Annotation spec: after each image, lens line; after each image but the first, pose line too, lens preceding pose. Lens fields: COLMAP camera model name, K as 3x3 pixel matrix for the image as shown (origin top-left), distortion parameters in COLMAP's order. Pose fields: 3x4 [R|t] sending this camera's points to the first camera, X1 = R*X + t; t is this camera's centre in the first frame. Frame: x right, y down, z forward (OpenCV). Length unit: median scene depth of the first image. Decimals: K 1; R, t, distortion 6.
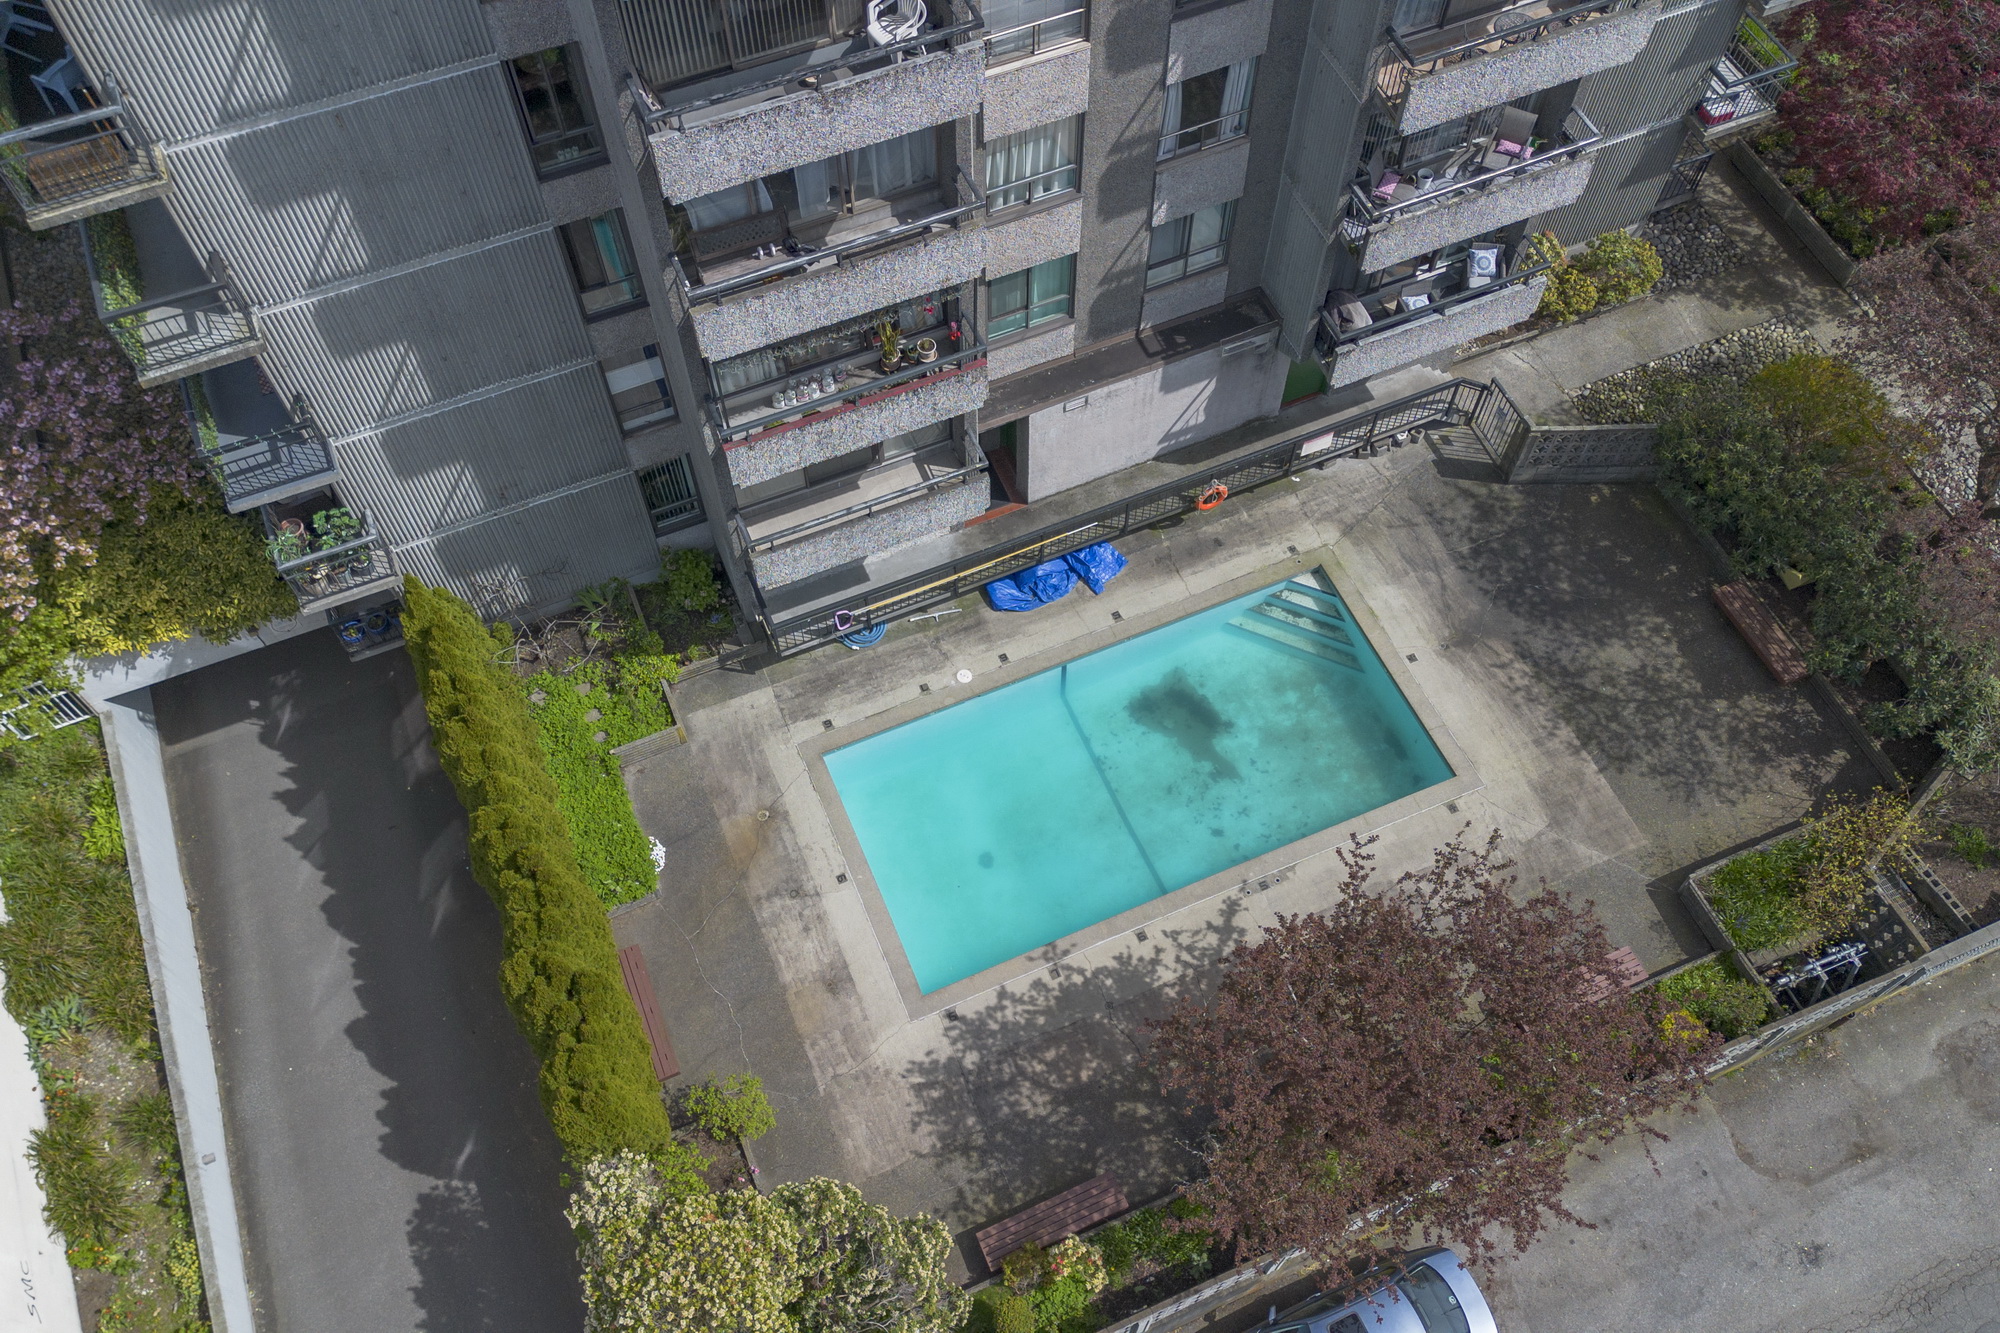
lens RADIAL K [[1659.6, 0, 1003.1], [0, 1659.6, 677.2], [0, 0, 1]] dist [0.076853, -0.076347]
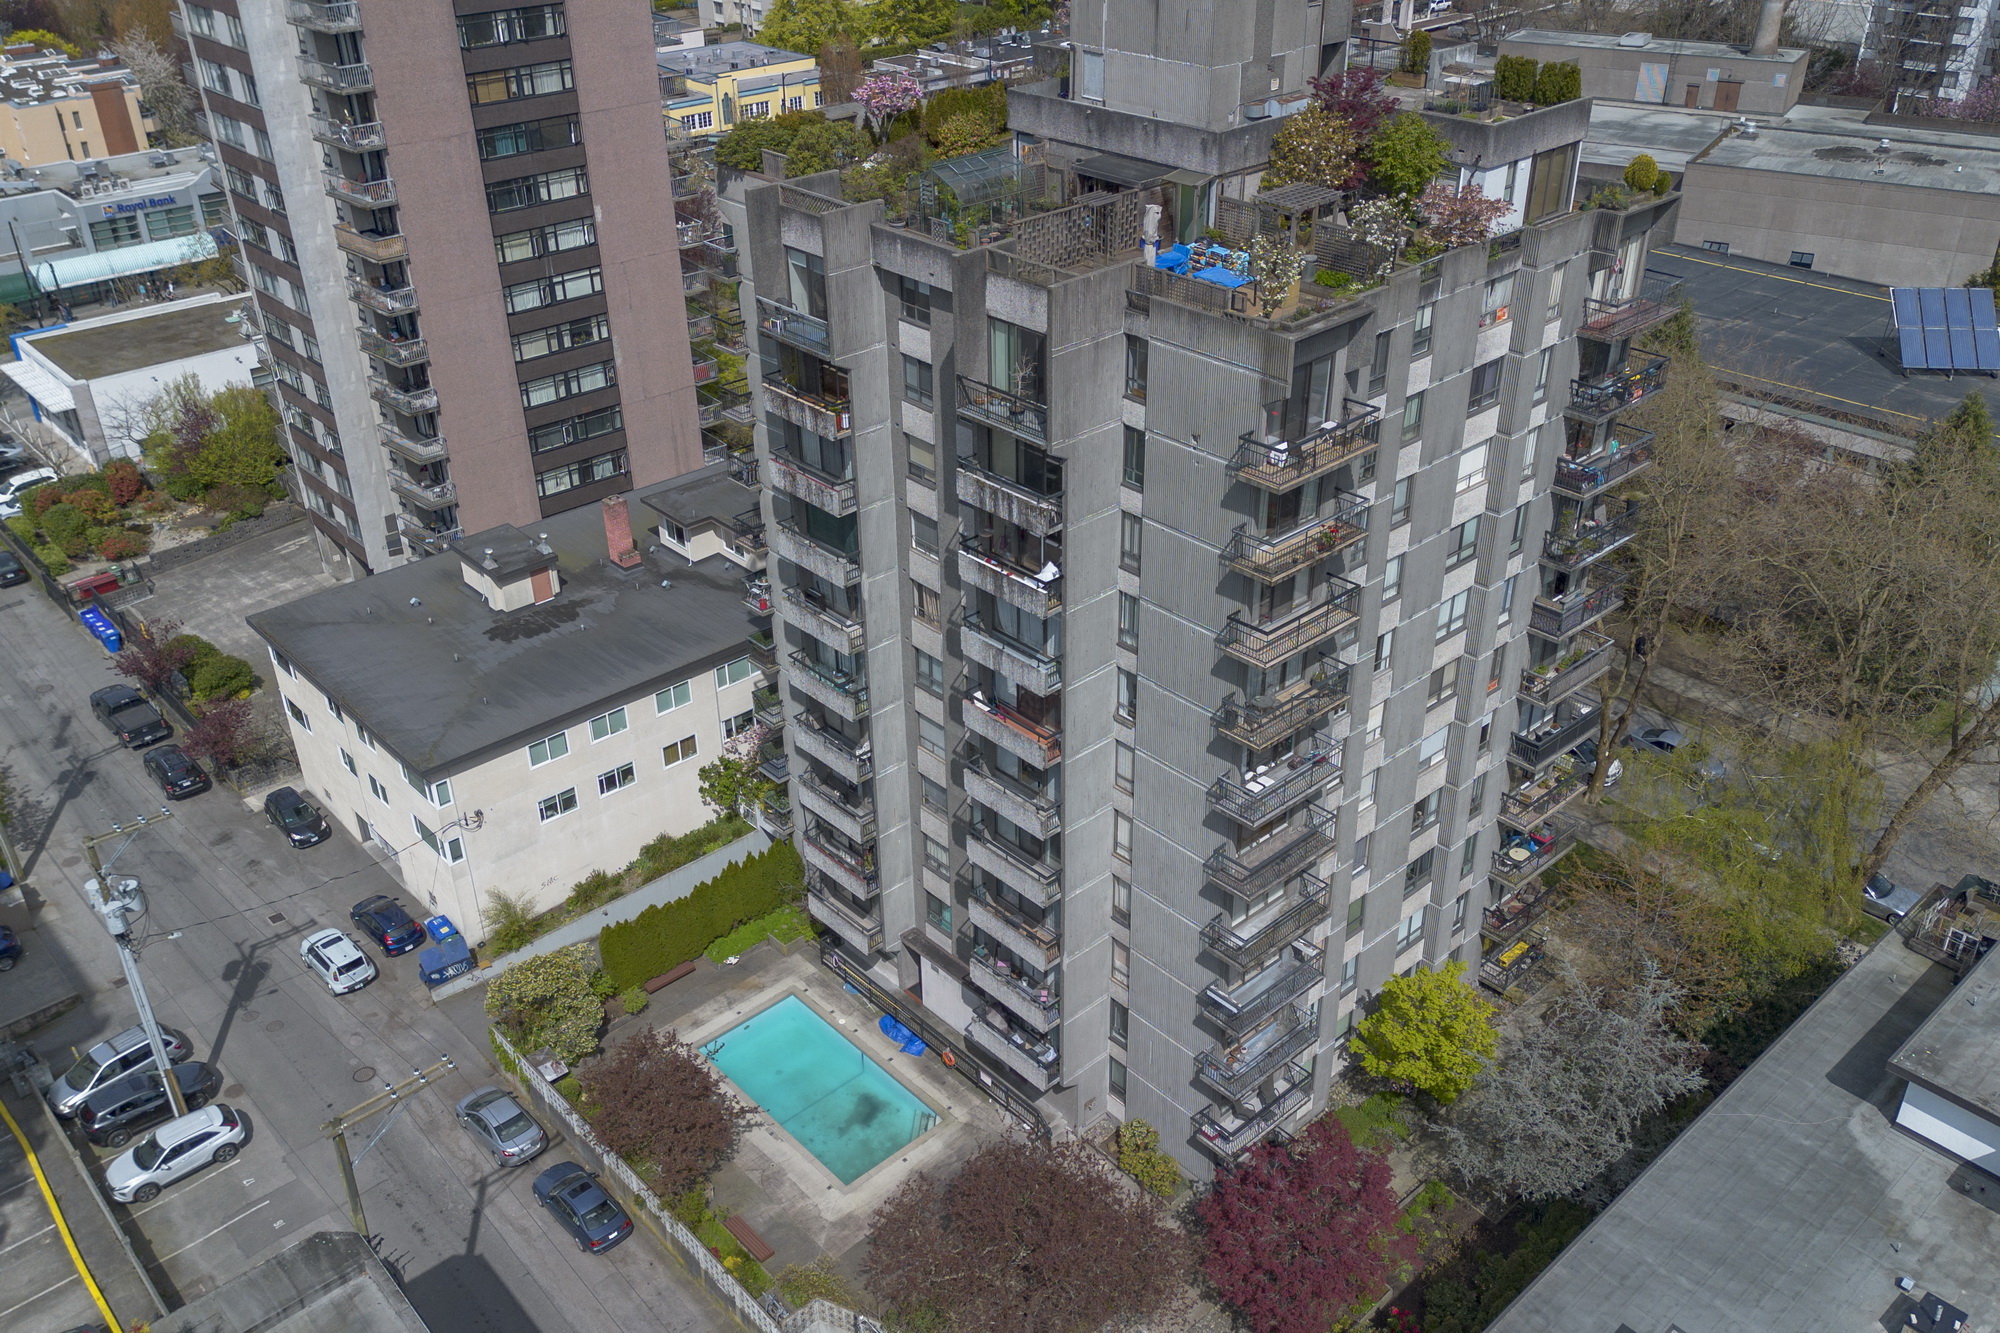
lens RADIAL K [[1659.6, 0, 1013.3], [0, 1659.6, 654.2], [0, 0, 1]] dist [0.076853, -0.076347]
pose [[0.327796, 0.462237, -0.823946, 1.801725], [-0.812497, 0.582952, 0.003797, -0.521956], [0.482077, 0.668209, 0.566655, -0.565815]]
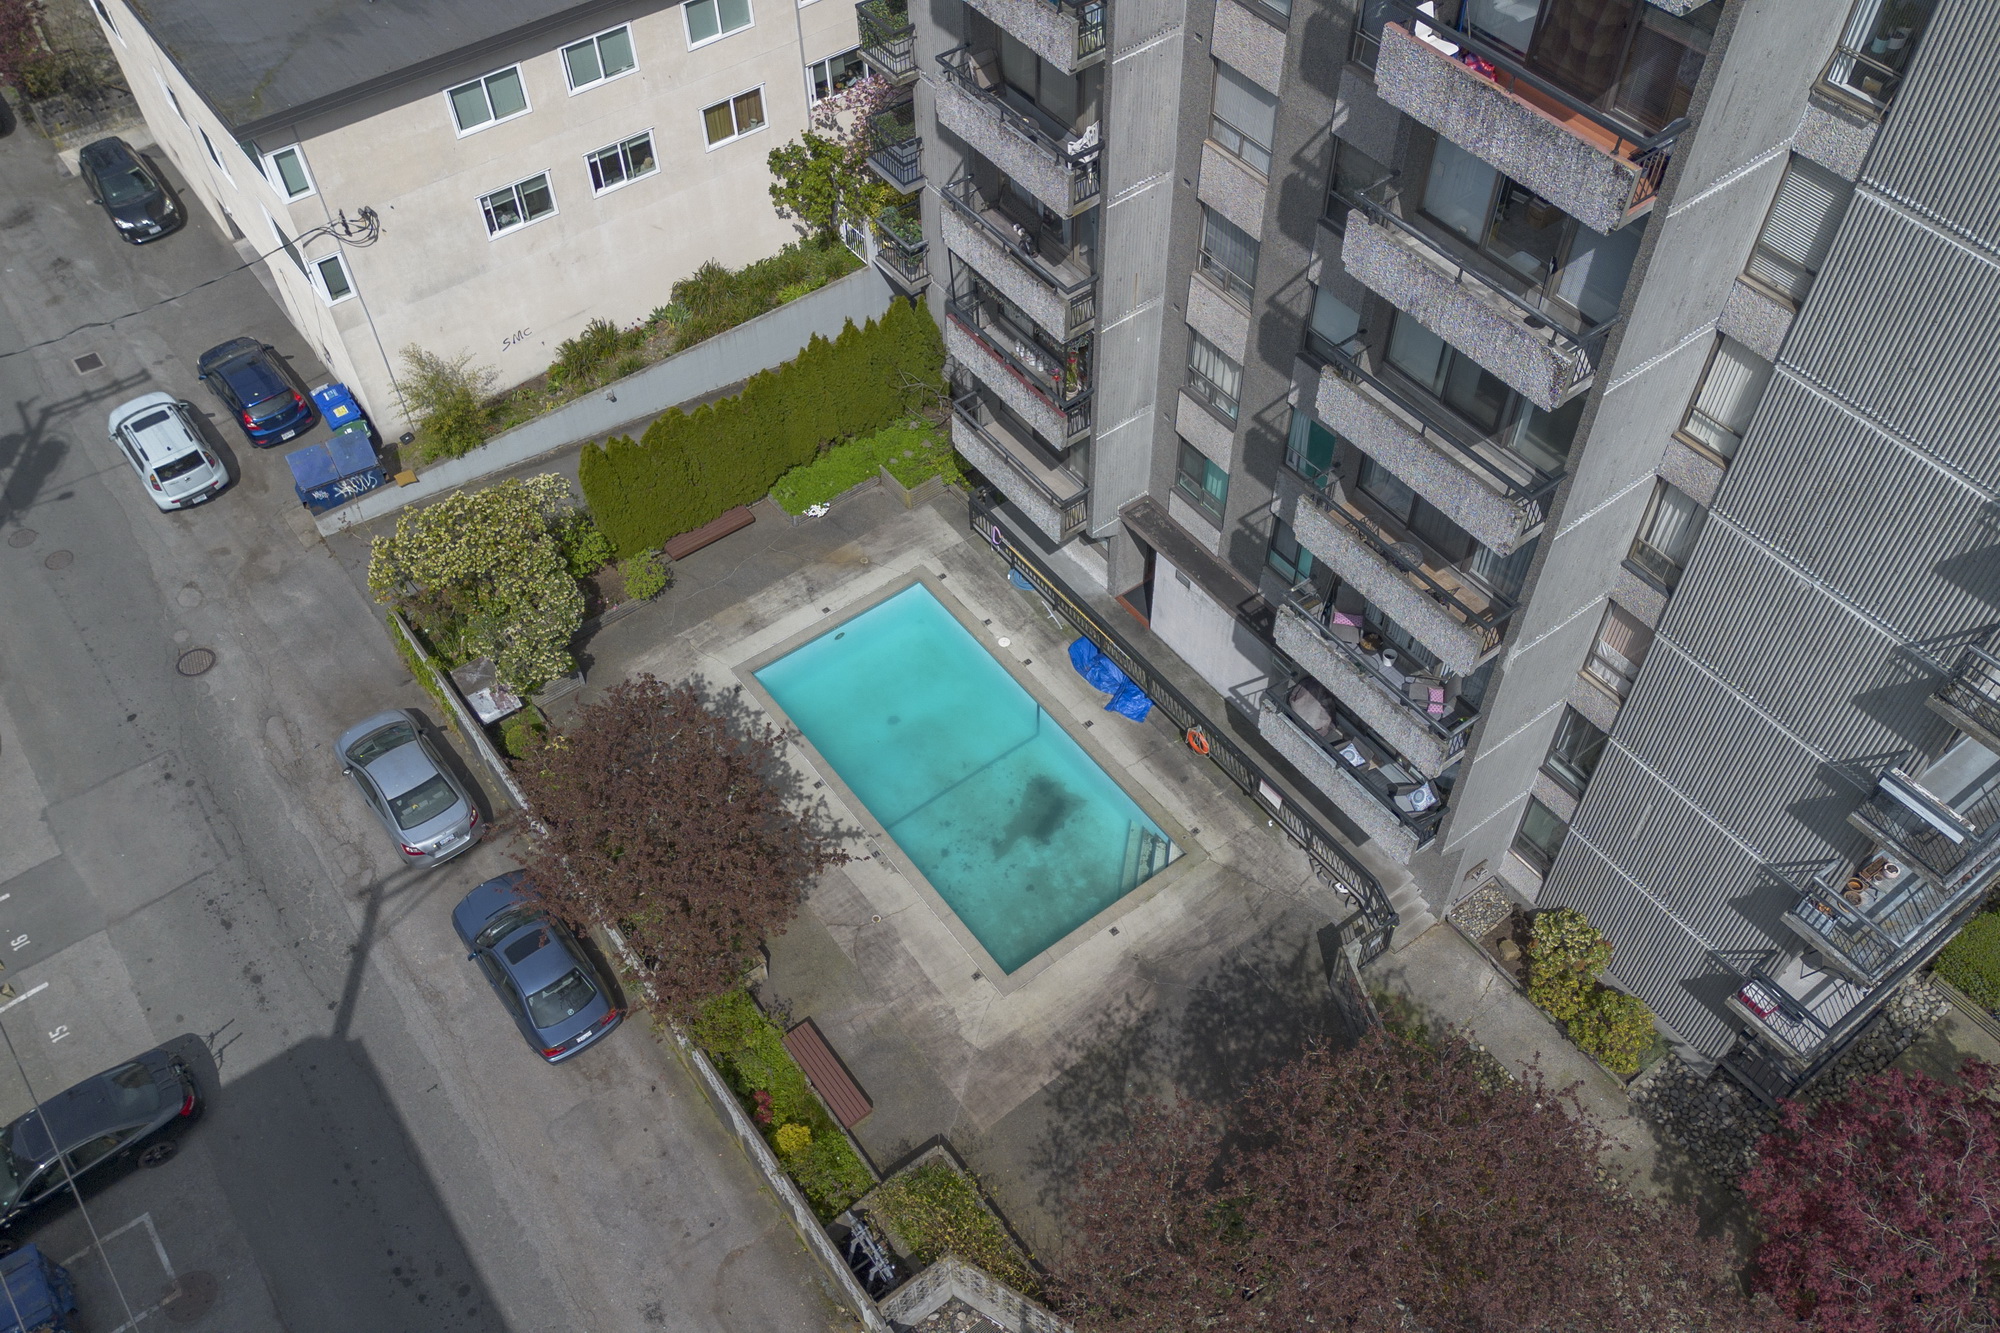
lens RADIAL K [[1659.6, 0, 1012.2], [0, 1659.6, 672.5], [0, 0, 1]] dist [0.076853, -0.076347]
pose [[0.232366, 0.752155, -0.616659, 0.835961], [-0.836427, 0.478101, 0.267974, -0.359106], [0.496383, 0.453522, 0.740217, 0.045448]]
